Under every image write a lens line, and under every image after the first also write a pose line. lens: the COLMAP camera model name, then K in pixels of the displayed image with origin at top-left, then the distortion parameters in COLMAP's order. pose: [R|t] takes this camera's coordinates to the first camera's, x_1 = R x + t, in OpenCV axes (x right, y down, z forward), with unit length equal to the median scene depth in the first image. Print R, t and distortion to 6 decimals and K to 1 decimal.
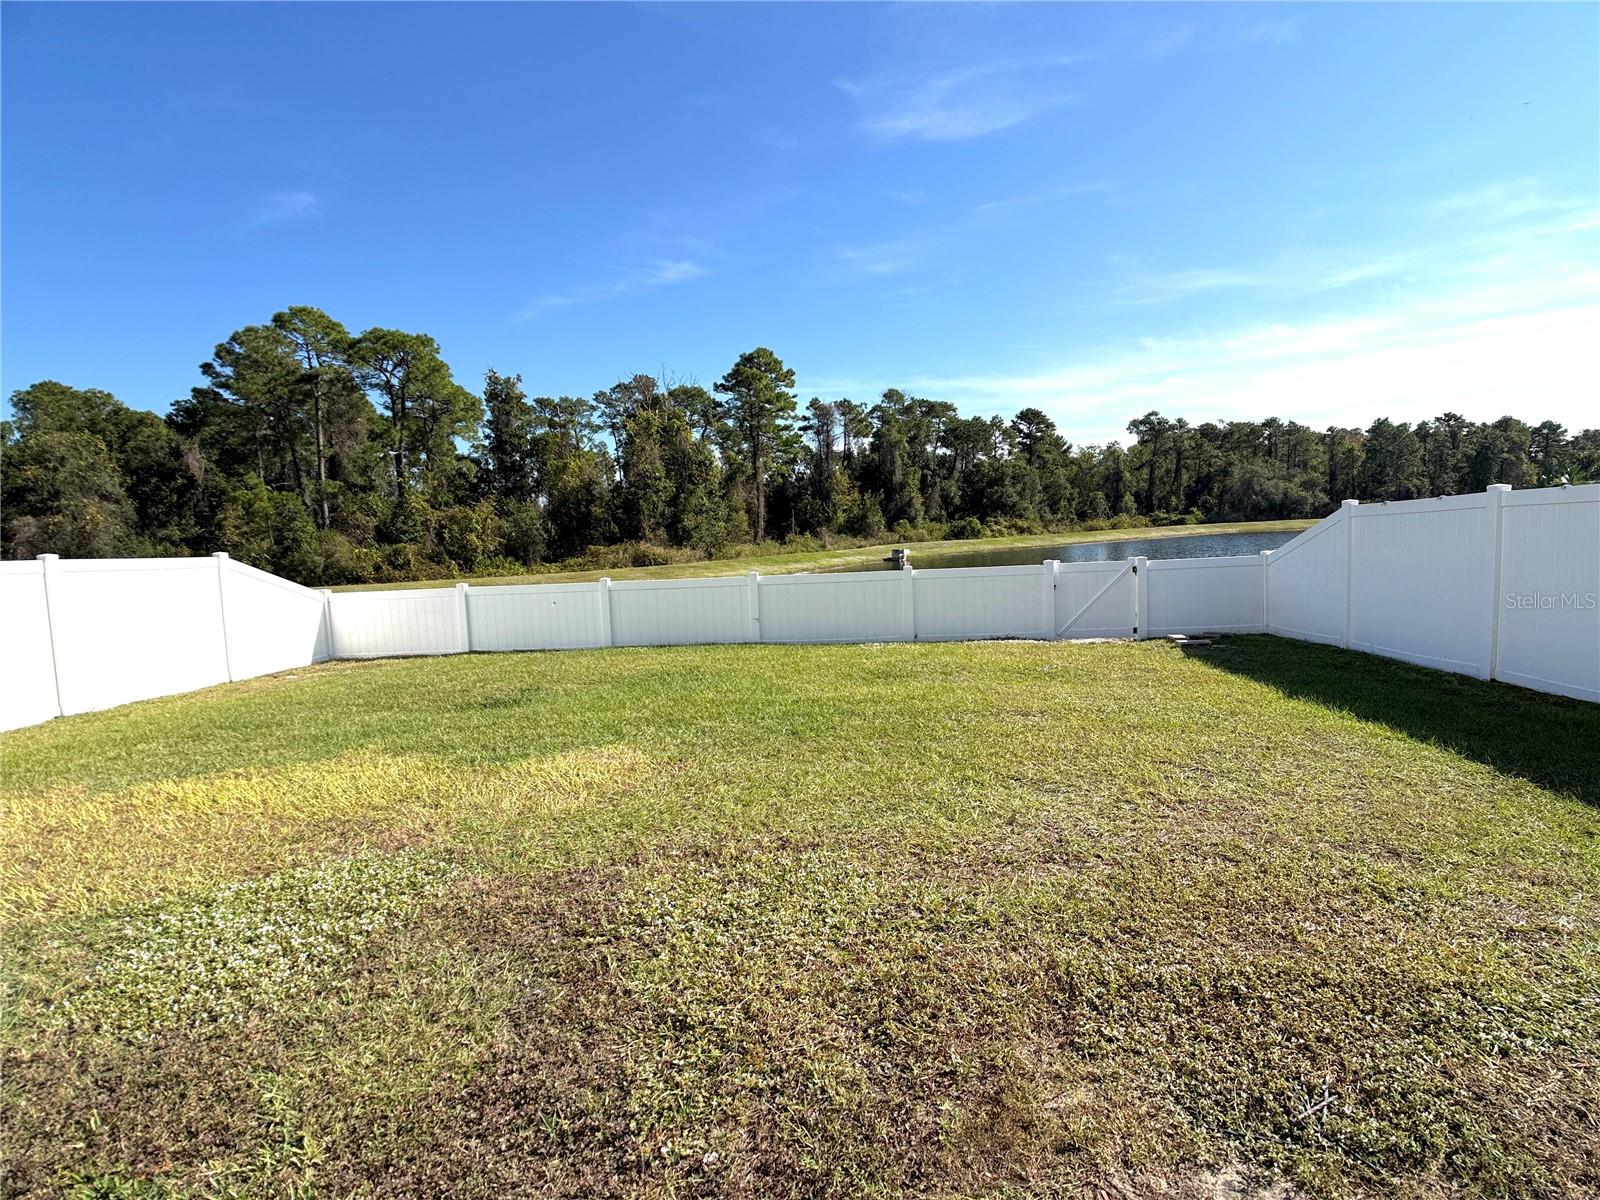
lens RADIAL K [[806.5, 0, 807.0], [0, 806.5, 604.4], [0, 0, 1]] dist [-0.016259, -0.007410]
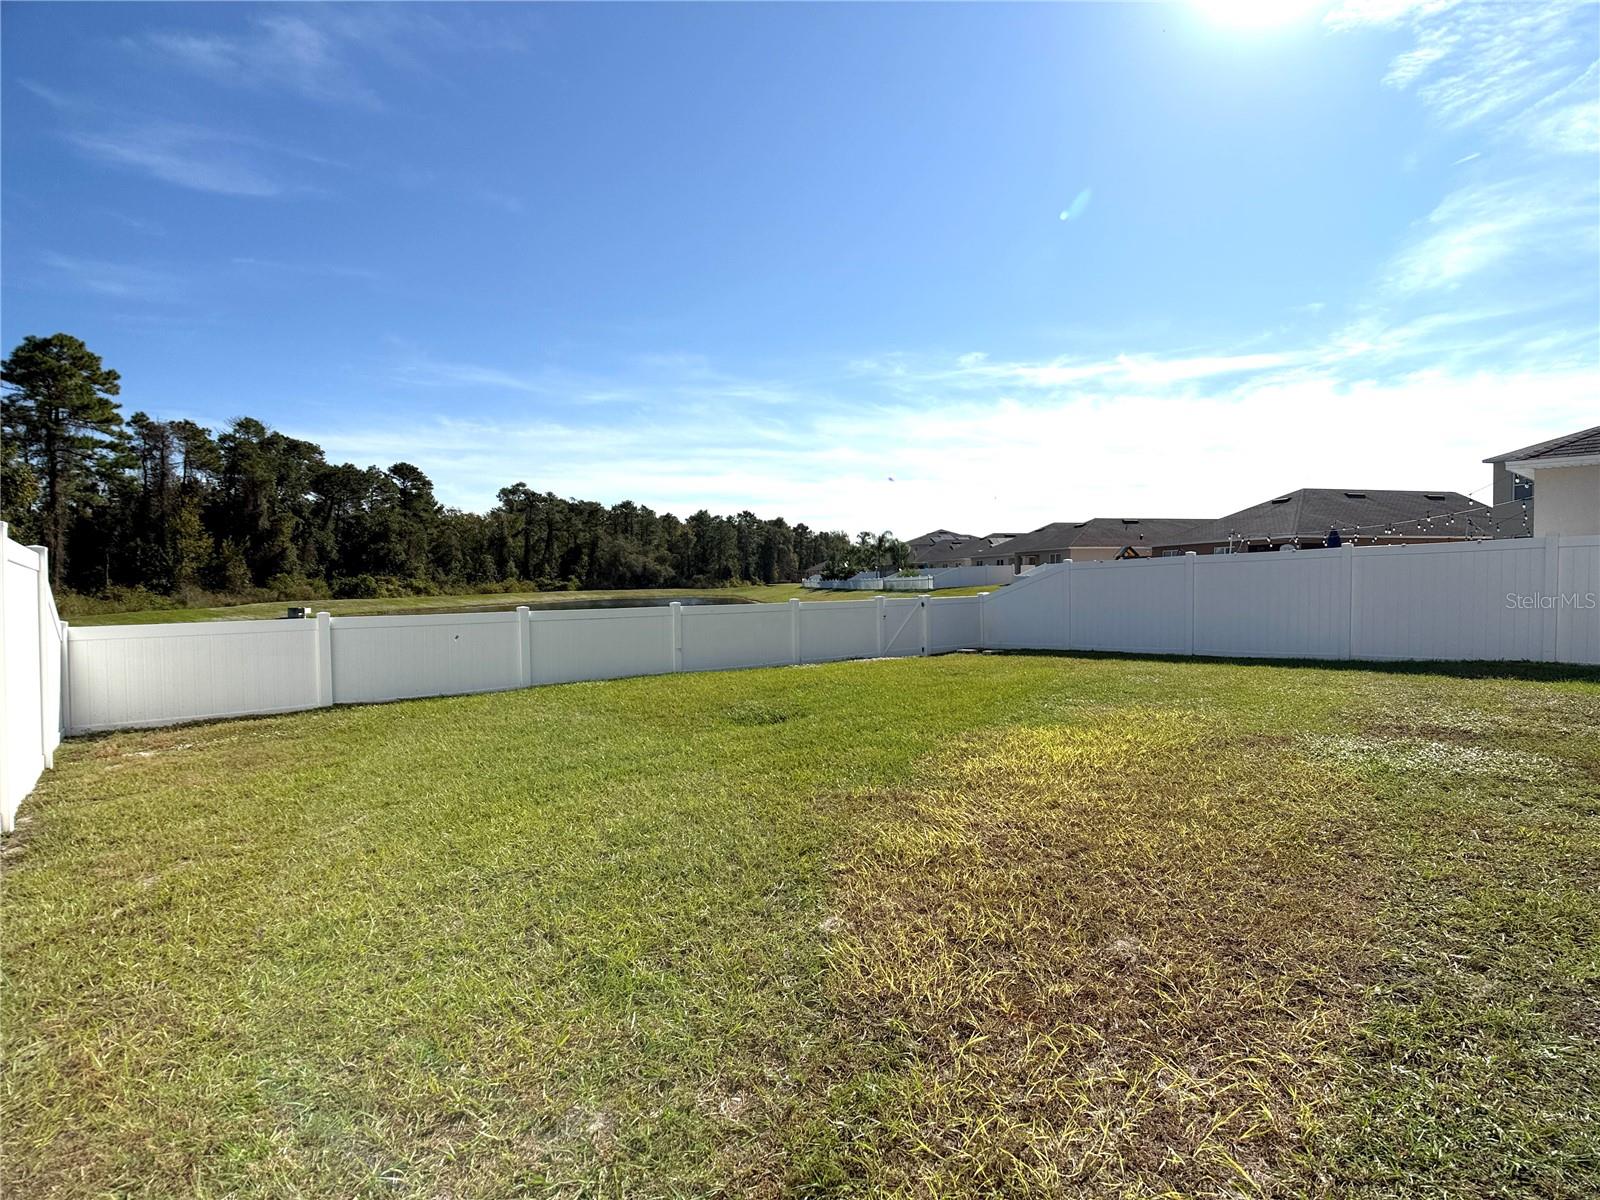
lens RADIAL K [[806.5, 0, 815.3], [0, 806.5, 605.6], [0, 0, 1]] dist [-0.016259, -0.007410]
pose [[0.699107, 0.018680, 0.714773, -0.121168], [0.039177, 0.997156, -0.064379, 0.005776], [-0.713943, 0.073011, 0.696387, 0.027628]]
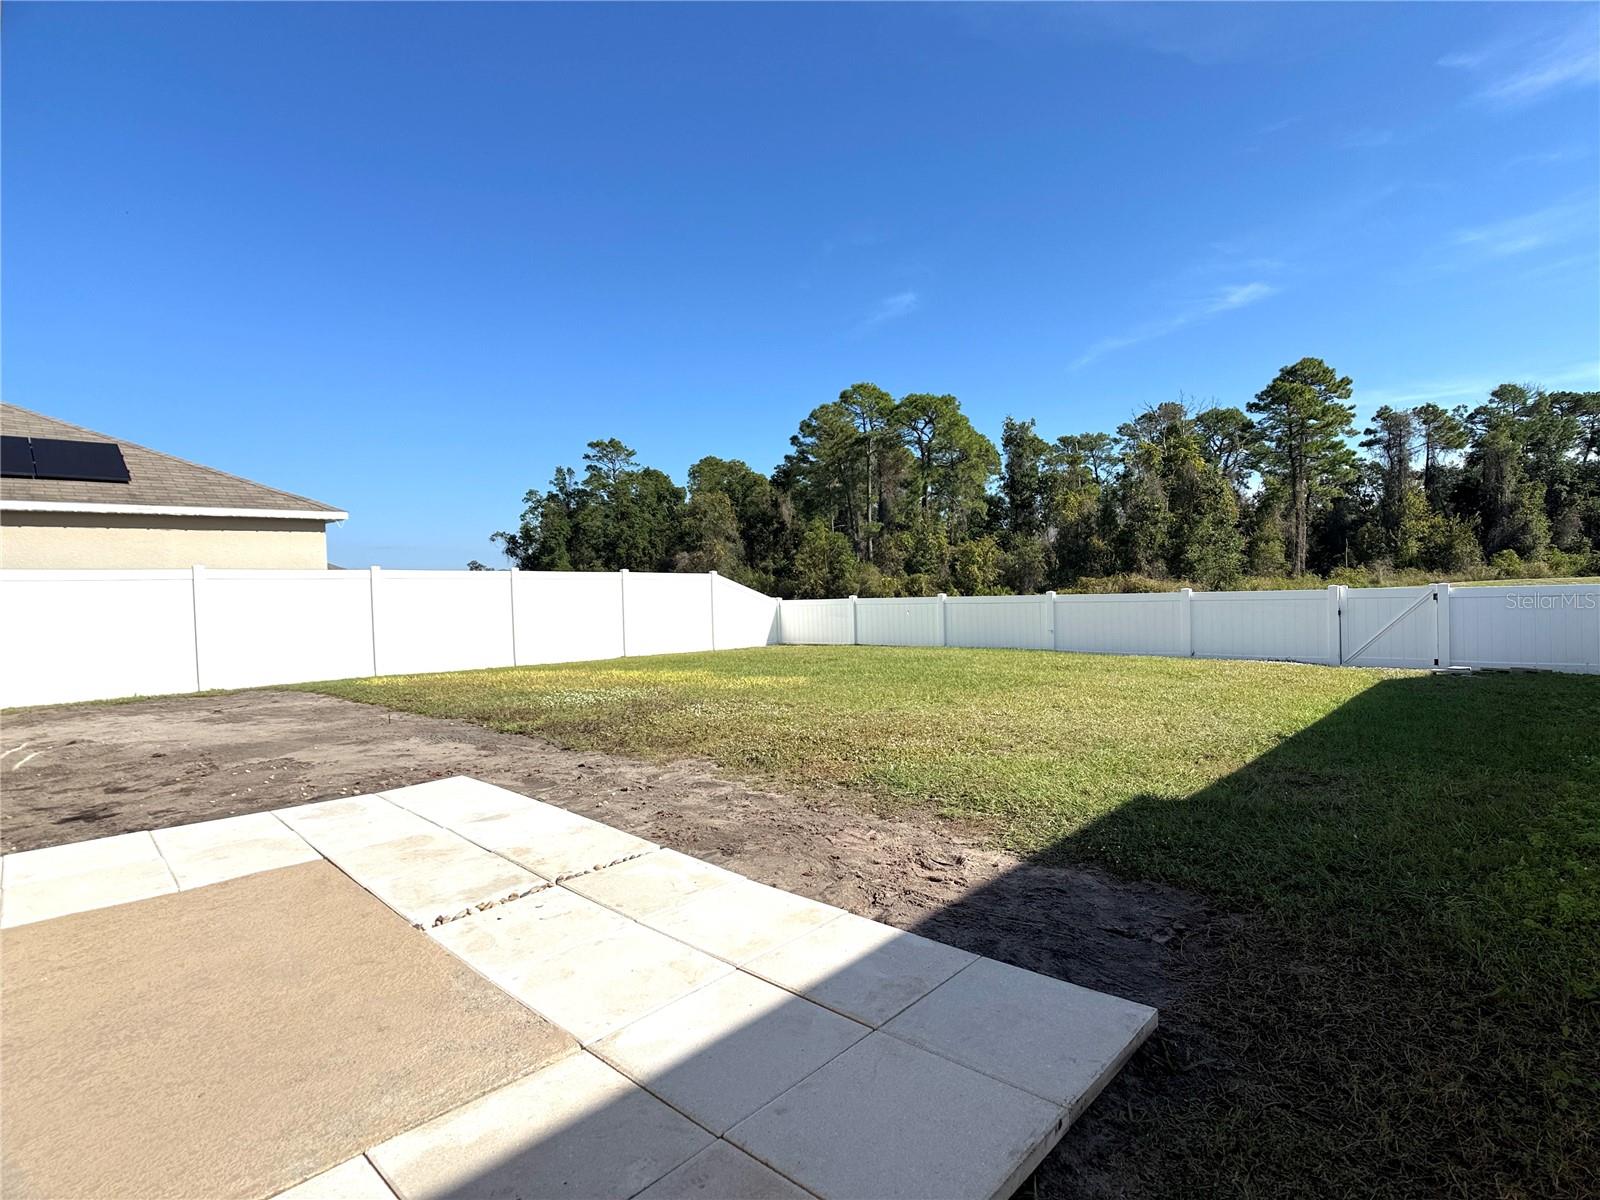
lens RADIAL K [[806.5, 0, 798.2], [0, 806.5, 604.0], [0, 0, 1]] dist [-0.016259, -0.007410]
pose [[0.789971, 0.029768, -0.612421, 0.064903], [-0.055466, 0.998195, -0.023028, 0.004754], [0.610630, 0.052160, 0.790196, -0.033174]]
